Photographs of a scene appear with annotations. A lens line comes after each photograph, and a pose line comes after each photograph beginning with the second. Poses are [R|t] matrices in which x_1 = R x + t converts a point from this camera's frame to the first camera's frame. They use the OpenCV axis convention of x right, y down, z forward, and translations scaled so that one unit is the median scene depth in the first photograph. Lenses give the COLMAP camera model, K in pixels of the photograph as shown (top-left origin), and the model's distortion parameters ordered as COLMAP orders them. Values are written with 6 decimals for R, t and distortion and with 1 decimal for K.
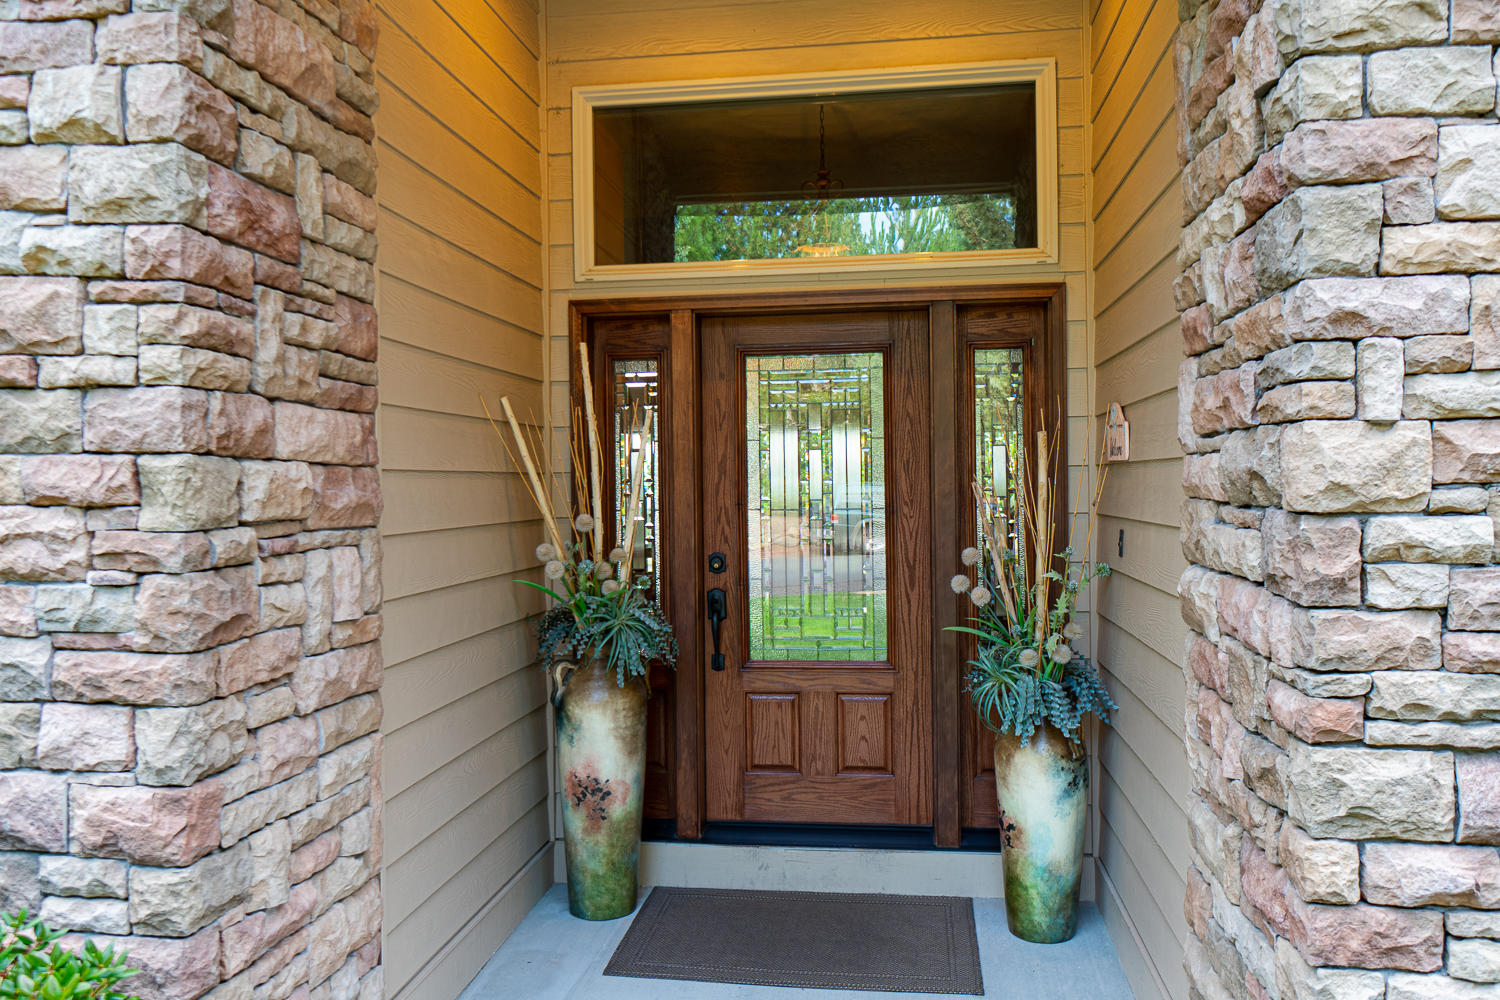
lens RADIAL K [[1152.9, 0, 745.1], [0, 1152.9, 496.0], [0, 0, 1]] dist [0.010938, 0.002962]
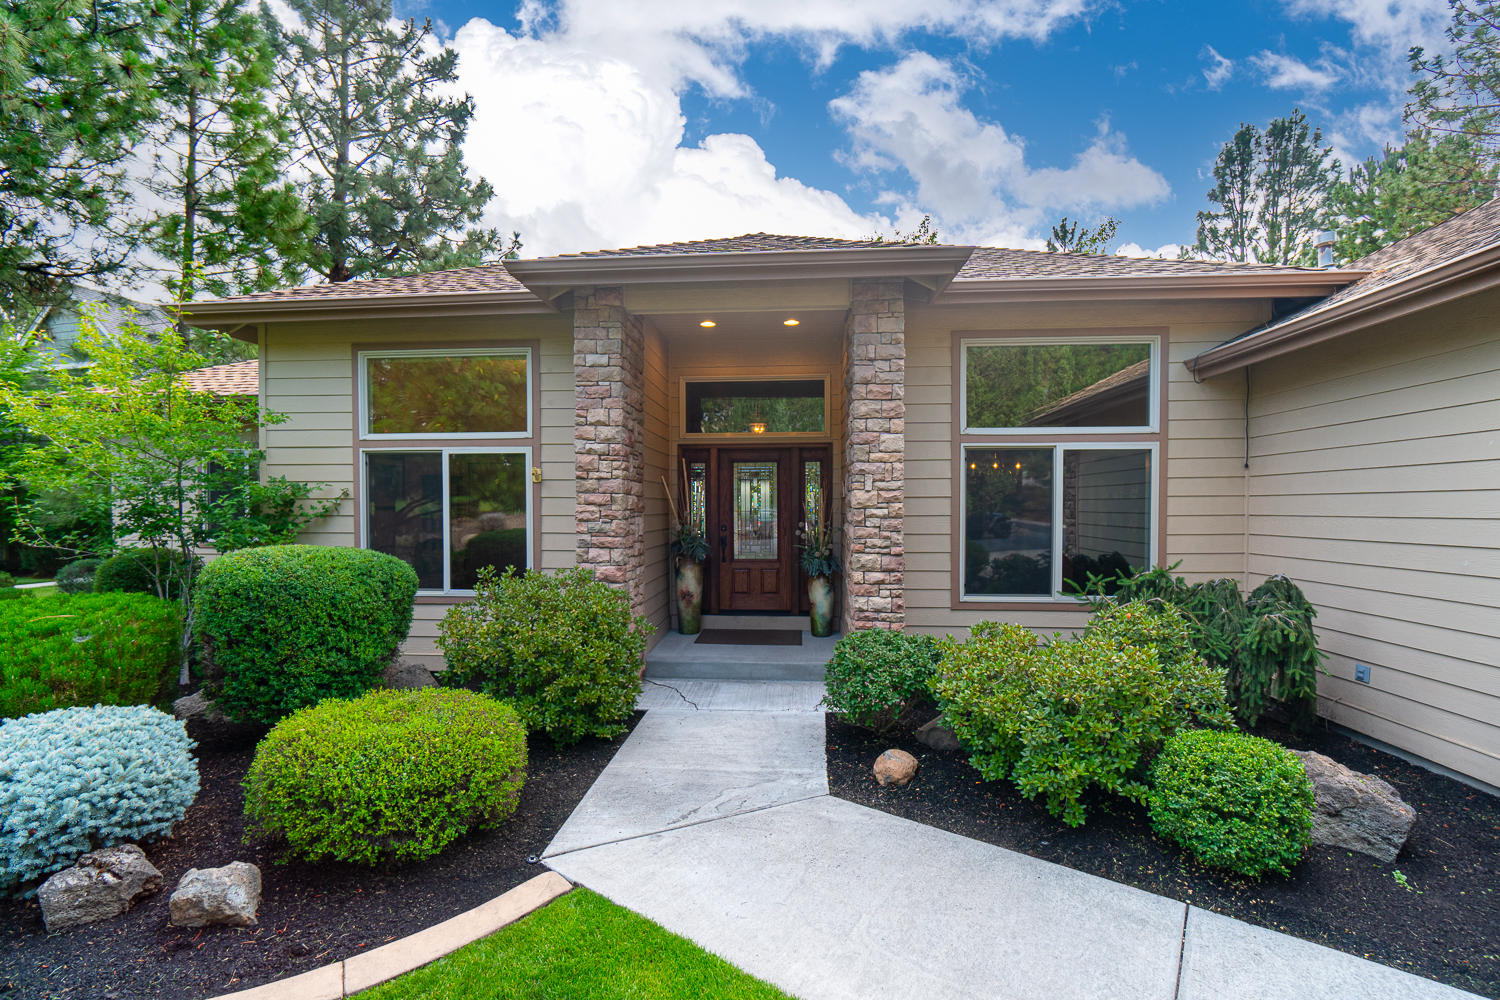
lens RADIAL K [[657.3, 0, 745.2], [0, 657.3, 524.4], [0, 0, 1]] dist [-0.000974, -0.000469]
pose [[0.998208, 0.008421, 0.059251, -0.133393], [-0.009405, 0.999822, 0.016354, 0.034319], [-0.059102, -0.016882, 0.998109, -1.463153]]
